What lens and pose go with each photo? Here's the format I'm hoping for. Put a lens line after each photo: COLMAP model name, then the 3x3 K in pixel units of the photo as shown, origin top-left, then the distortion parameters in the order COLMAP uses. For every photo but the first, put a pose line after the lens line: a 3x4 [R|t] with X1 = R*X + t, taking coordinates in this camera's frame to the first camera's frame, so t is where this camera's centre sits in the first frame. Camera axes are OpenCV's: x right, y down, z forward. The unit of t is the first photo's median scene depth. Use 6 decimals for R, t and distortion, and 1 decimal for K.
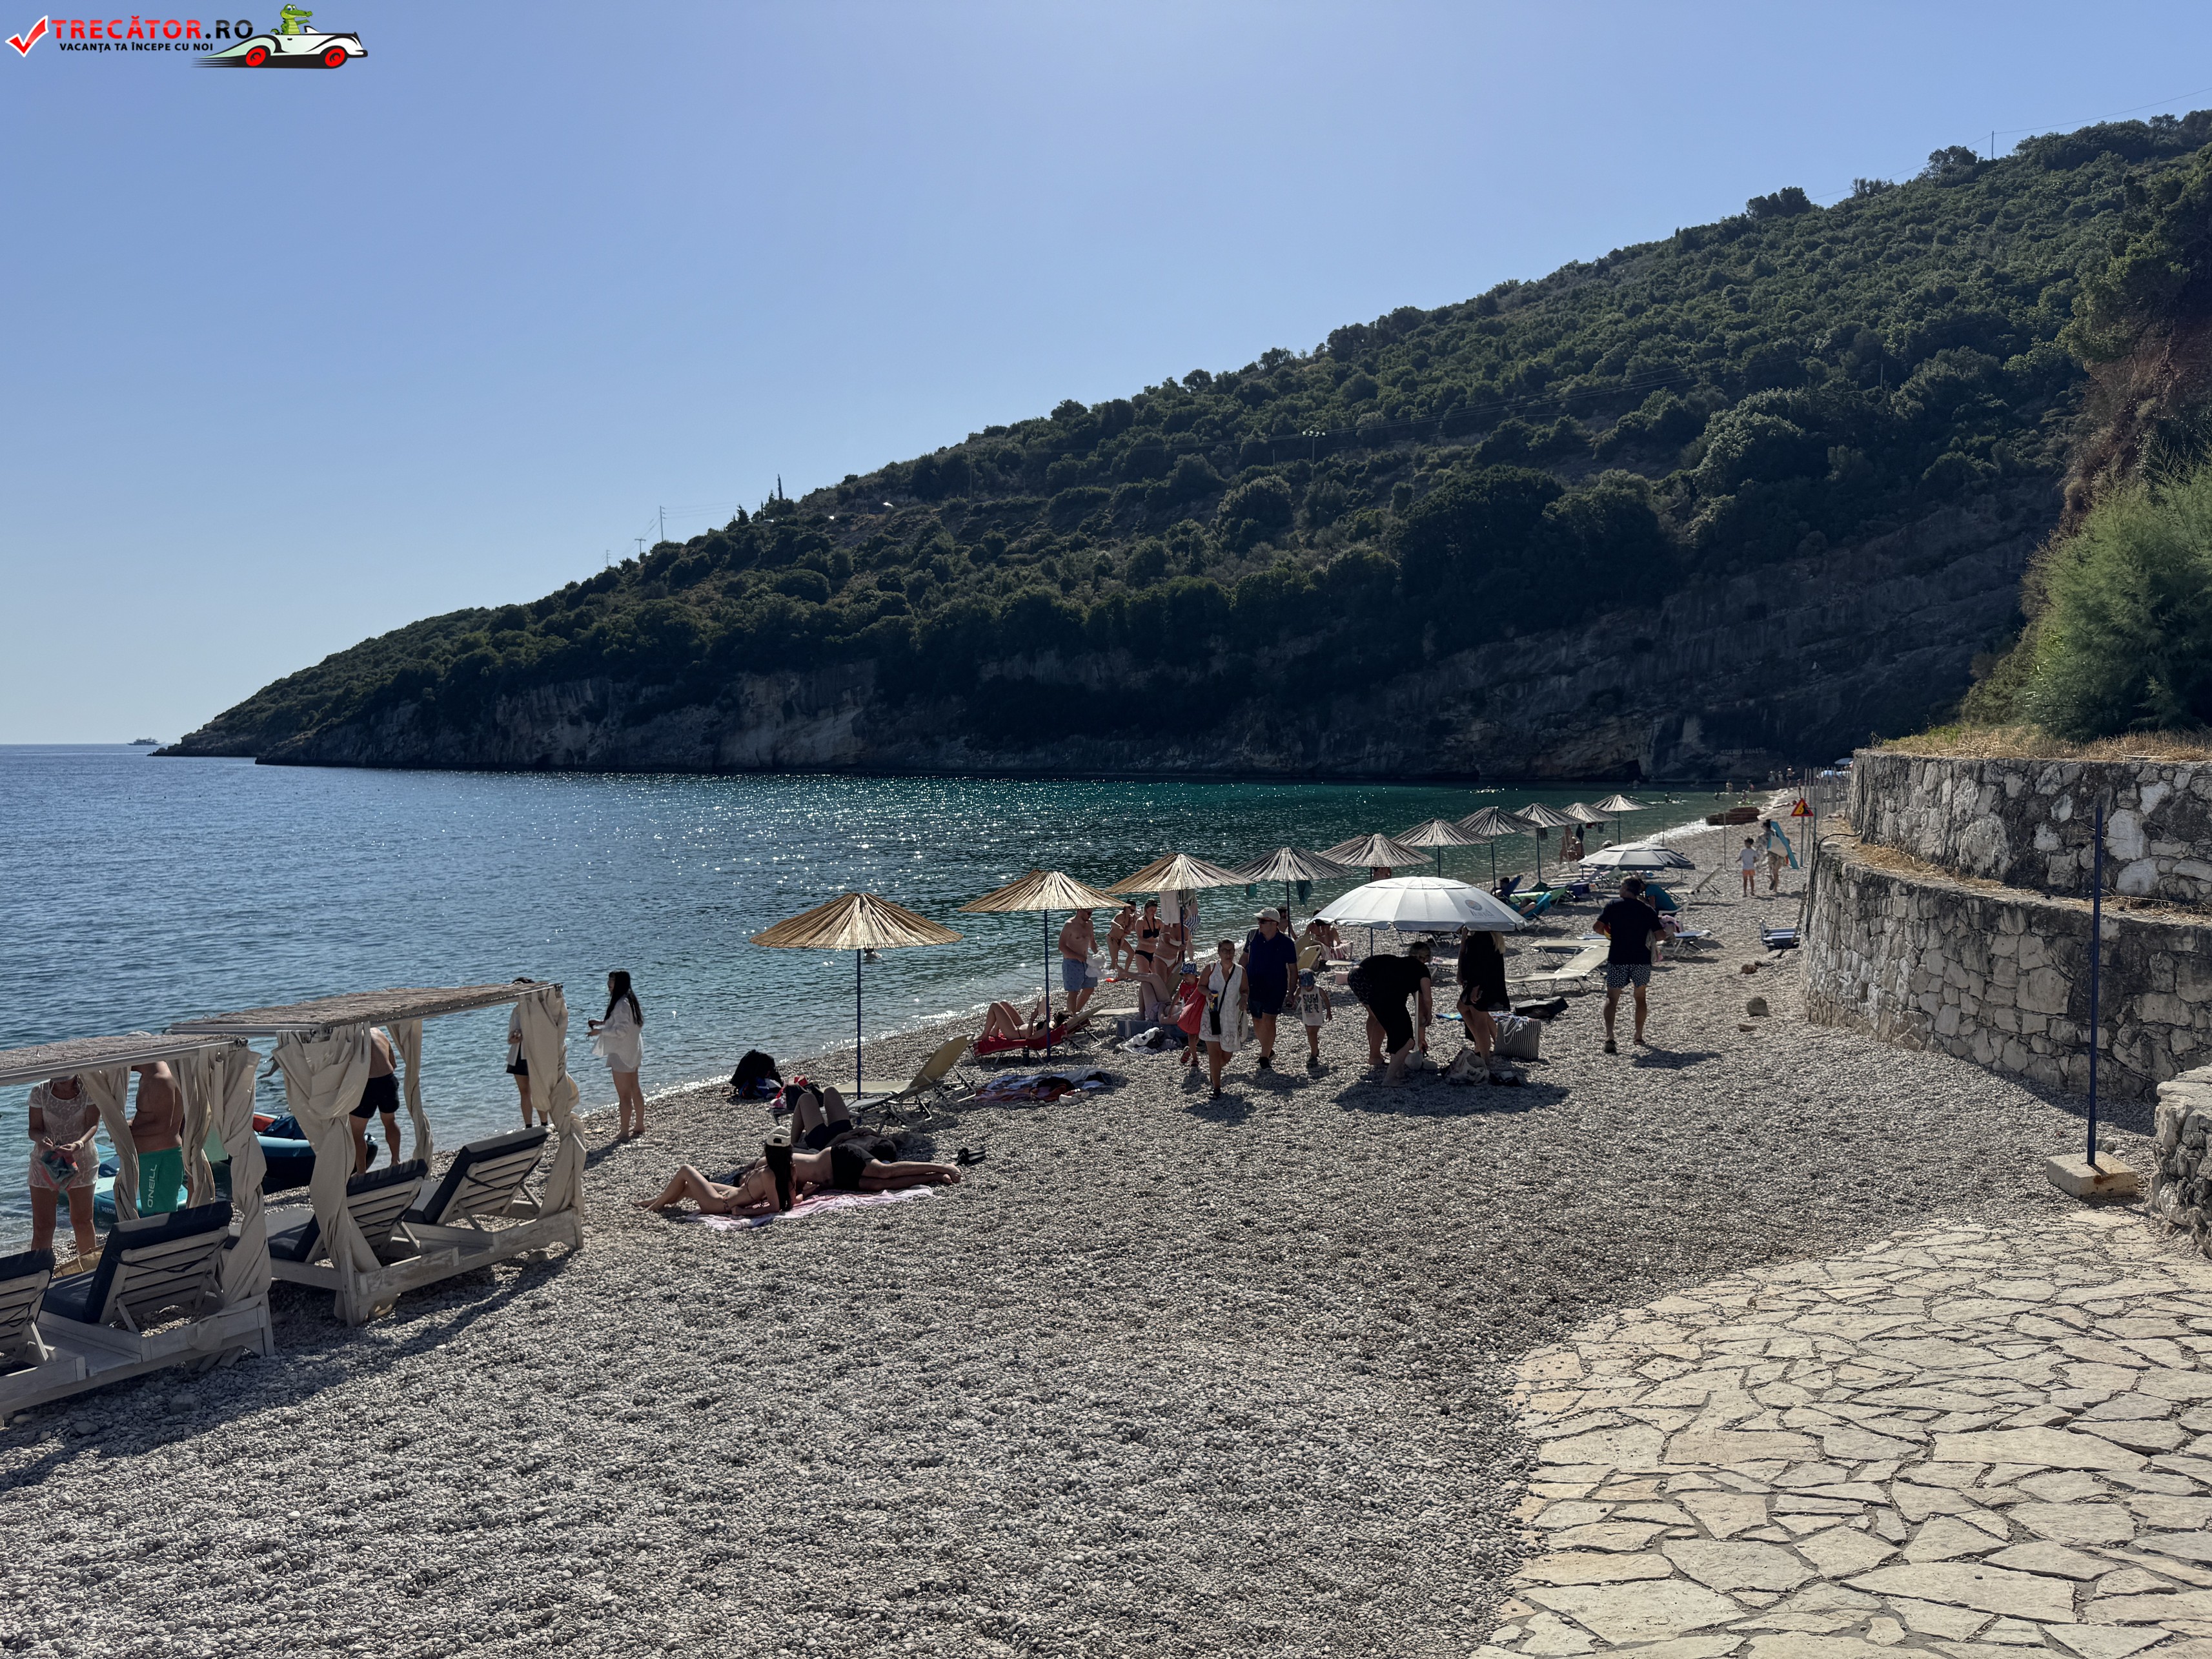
lens RADIAL K [[1576.2, 0, 1106.9], [0, 1576.2, 824.4], [0, 0, 1]] dist [0.119587, -0.167018]
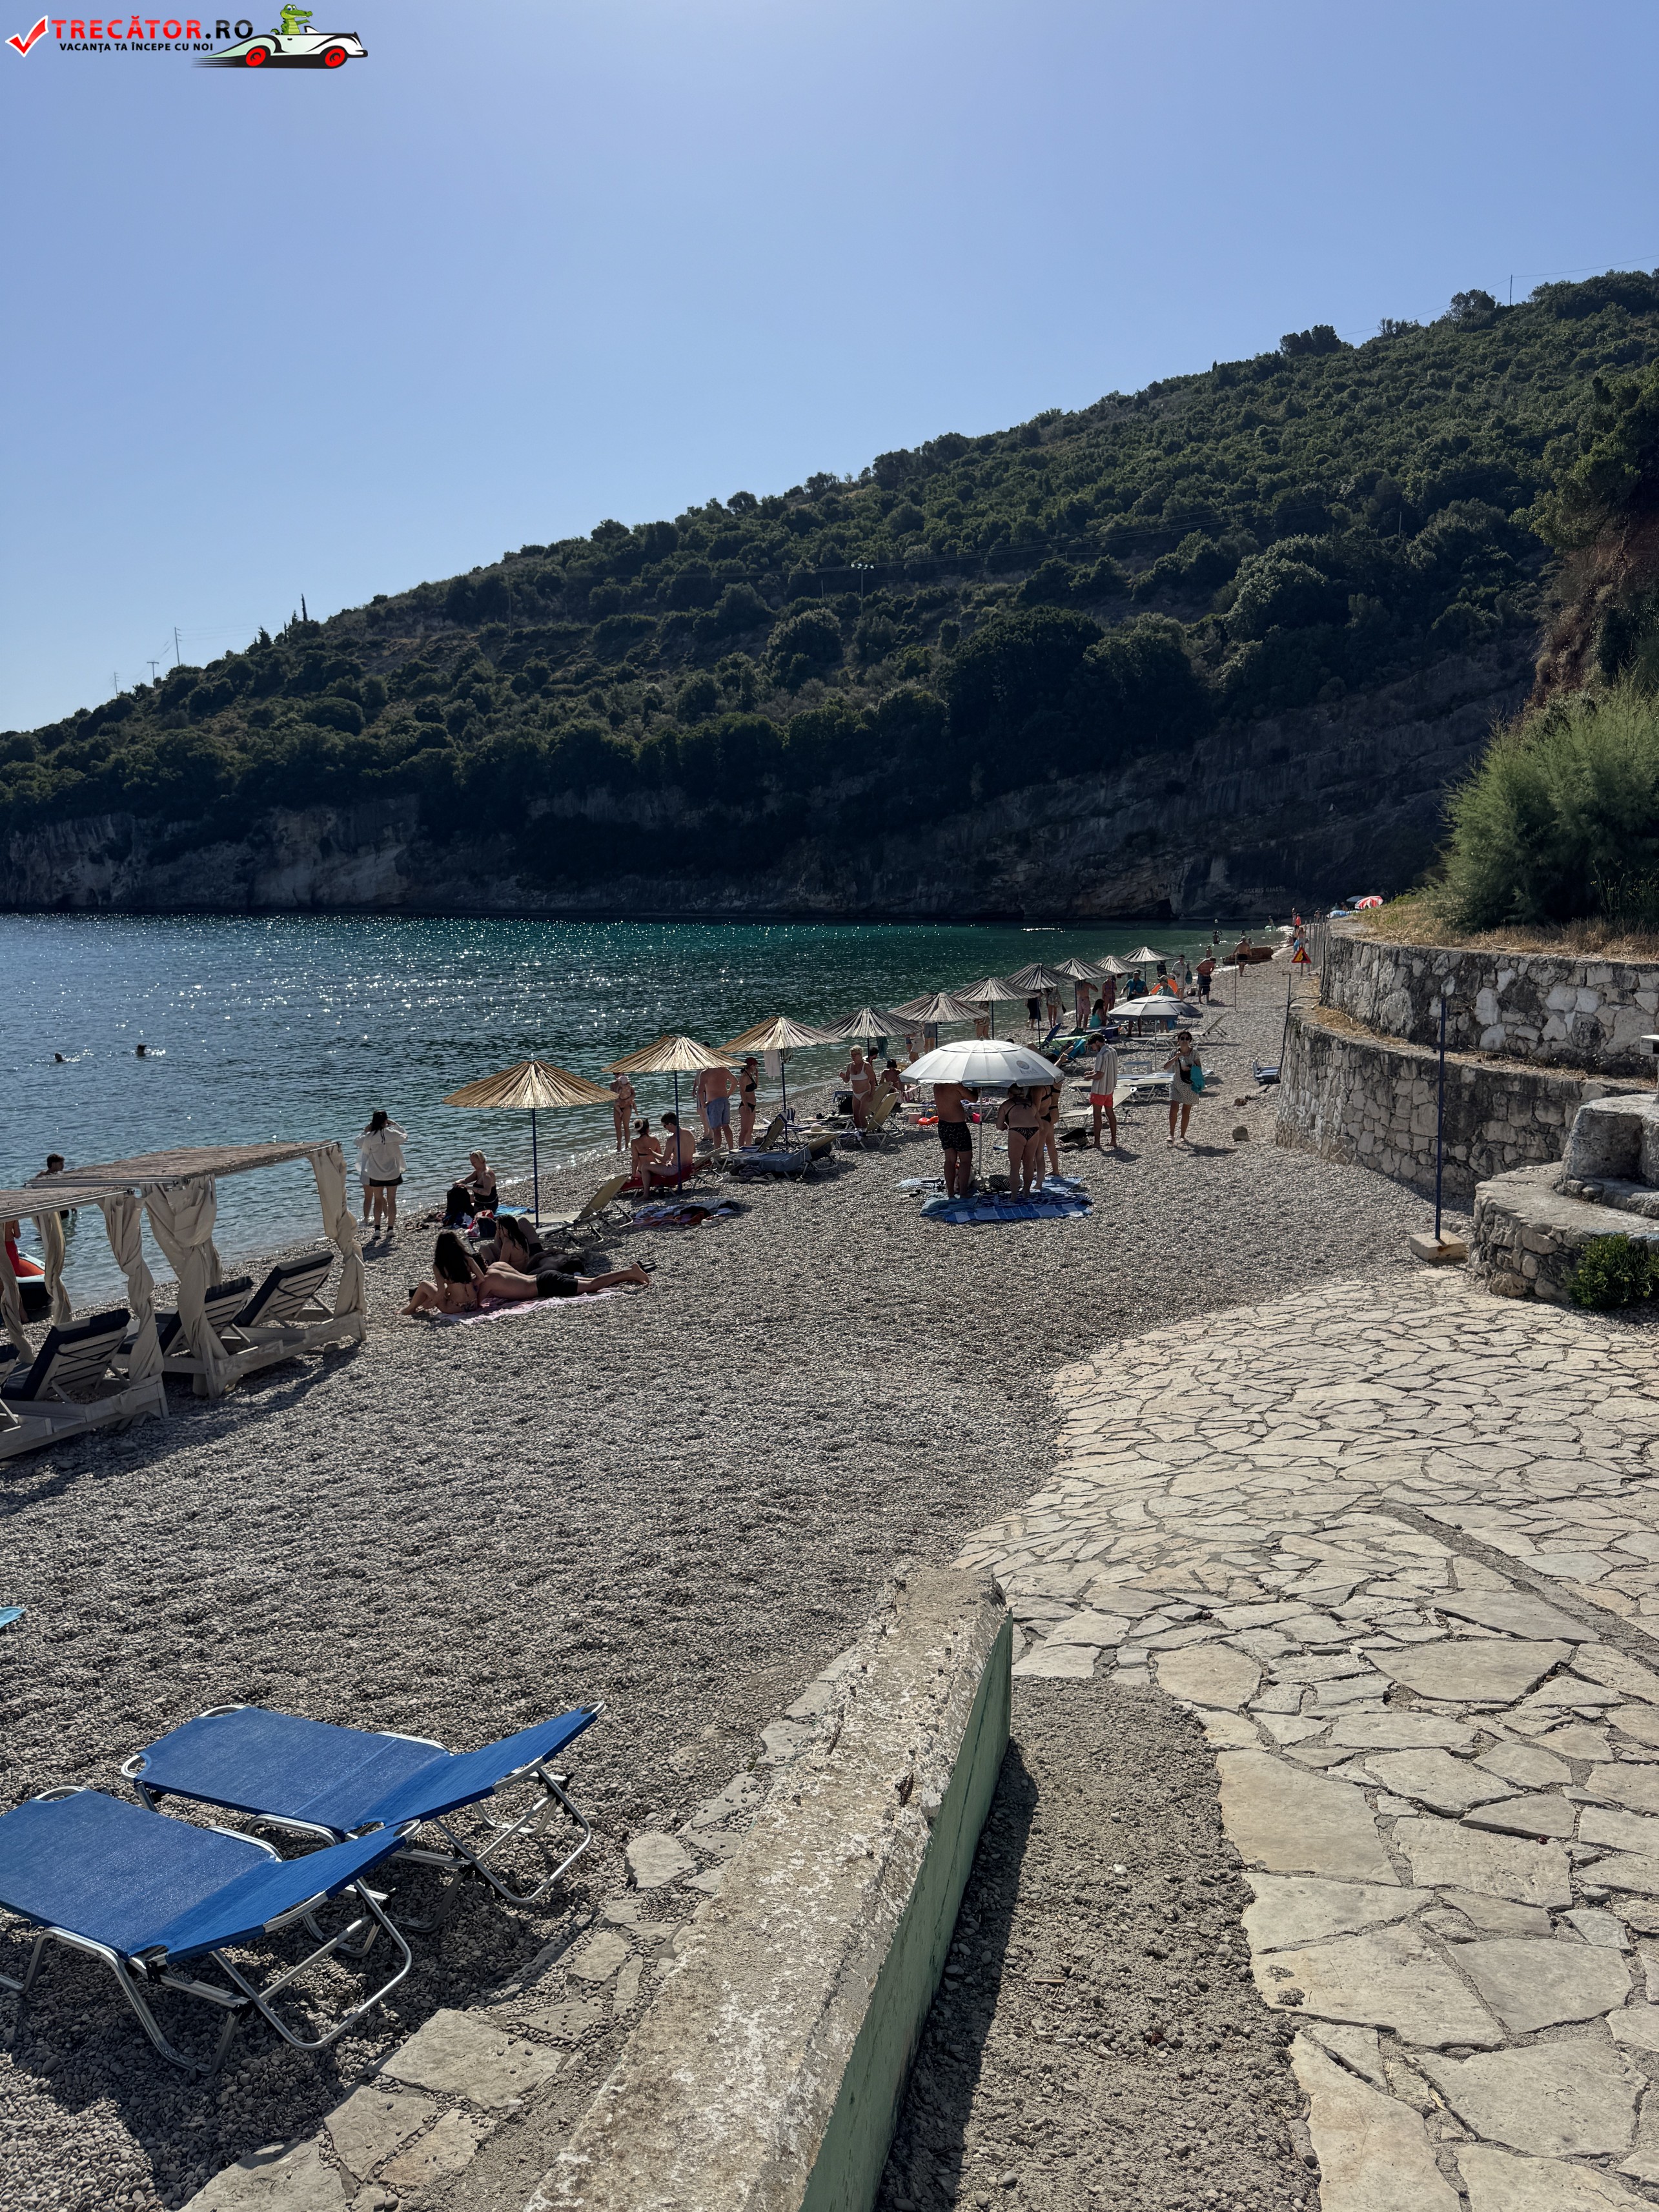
lens RADIAL K [[1571.4, 0, 854.0], [0, 1571.4, 1118.9], [0, 0, 1]] dist [0.129148, -0.208575]
pose [[0.992251, -0.021785, 0.122323, -0.004736], [0.009378, 0.994832, 0.101099, -0.002537], [-0.123894, -0.099169, 0.987328, -0.018318]]
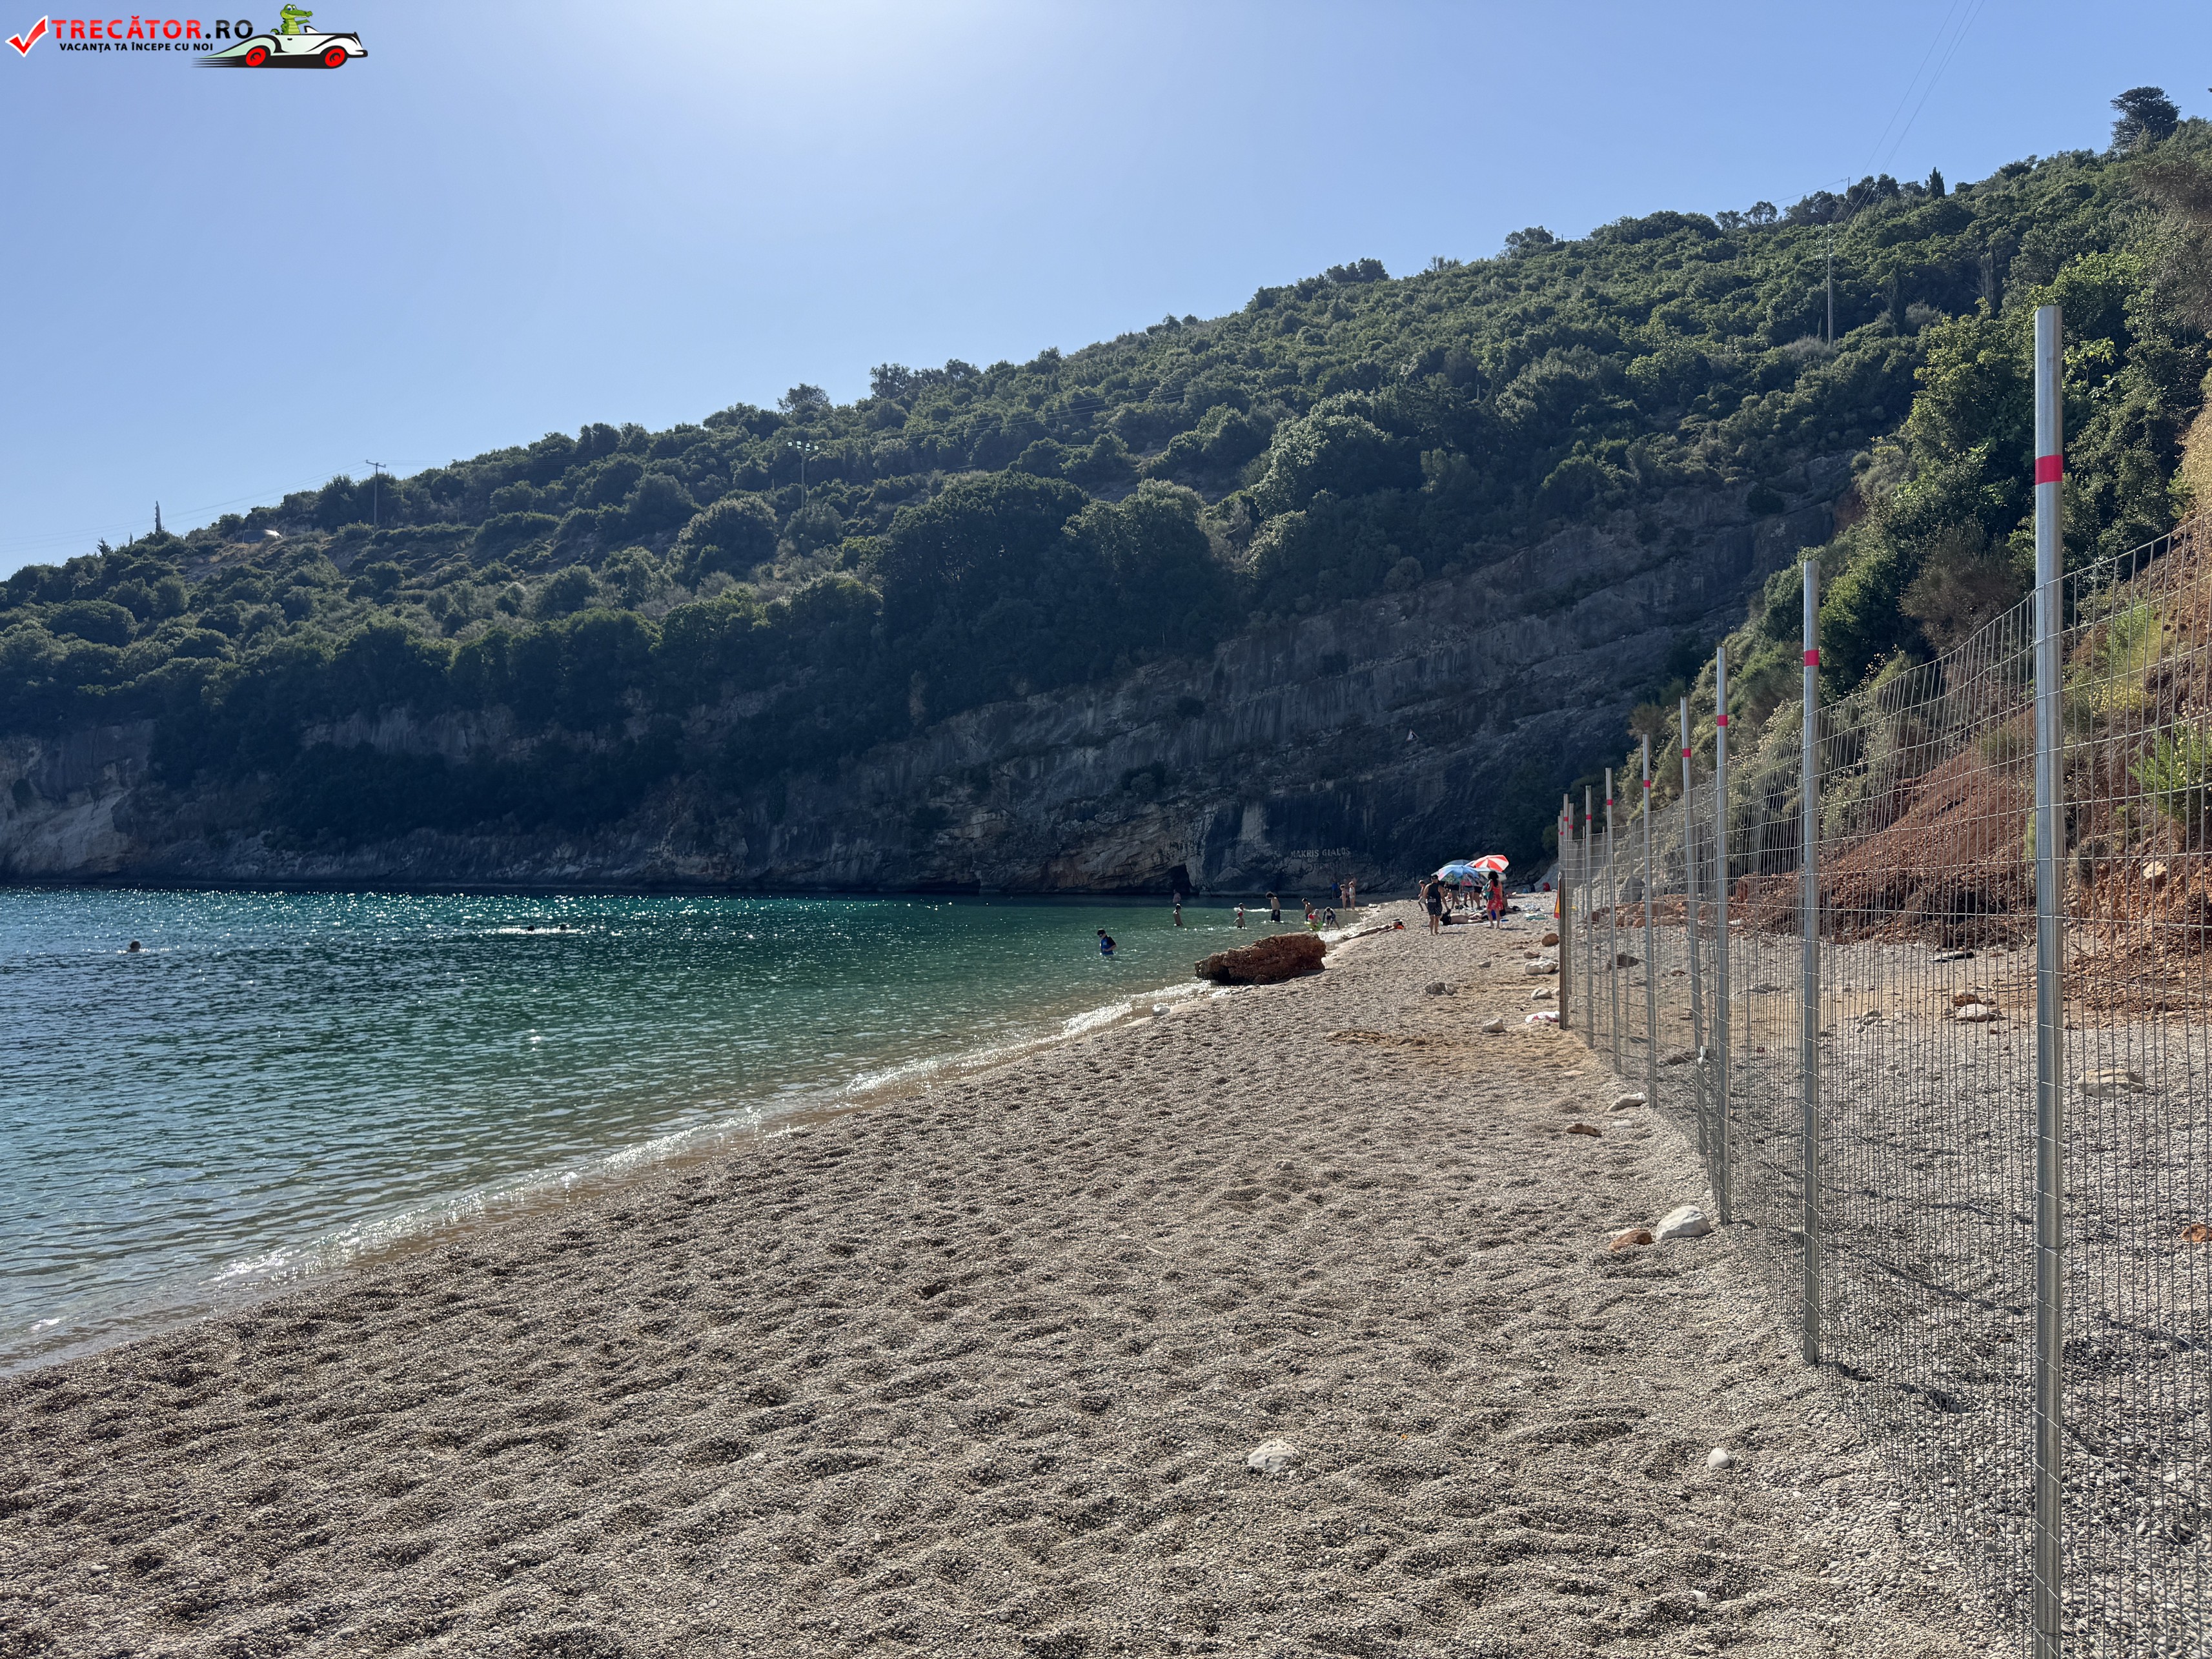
lens RADIAL K [[1575.2, 0, 1109.2], [0, 1575.2, 821.5], [0, 0, 1]] dist [0.134371, -0.205899]
pose [[0.972282, 0.014352, 0.233369, 0.102554], [0.004174, 0.996890, -0.078694, -0.003345], [-0.233772, 0.077487, 0.969199, 0.245770]]
